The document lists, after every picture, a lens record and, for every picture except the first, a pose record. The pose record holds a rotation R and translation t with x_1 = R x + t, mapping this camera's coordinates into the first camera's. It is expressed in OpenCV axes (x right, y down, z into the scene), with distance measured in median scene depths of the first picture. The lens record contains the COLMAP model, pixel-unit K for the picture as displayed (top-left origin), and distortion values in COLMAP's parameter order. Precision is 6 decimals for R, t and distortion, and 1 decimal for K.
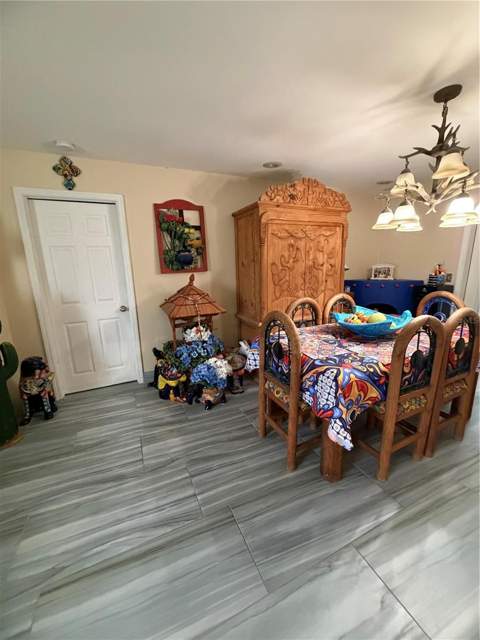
lens RADIAL K [[254.4, 0, 240.0], [0, 254.4, 320.0], [0, 0, 1]] dist [-0.001732, -0.000274]
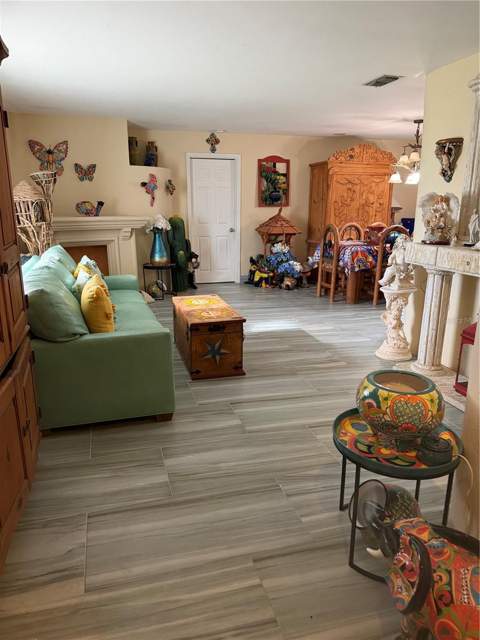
lens RADIAL K [[447.4, 0, 240.0], [0, 447.4, 320.0], [0, 0, 1]] dist [0.146099, -0.213126]
pose [[0.989680, 0.063592, -0.128415, -0.039447], [-0.059686, 0.997637, 0.034040, 0.434928], [0.130276, -0.026024, 0.991136, -1.813299]]
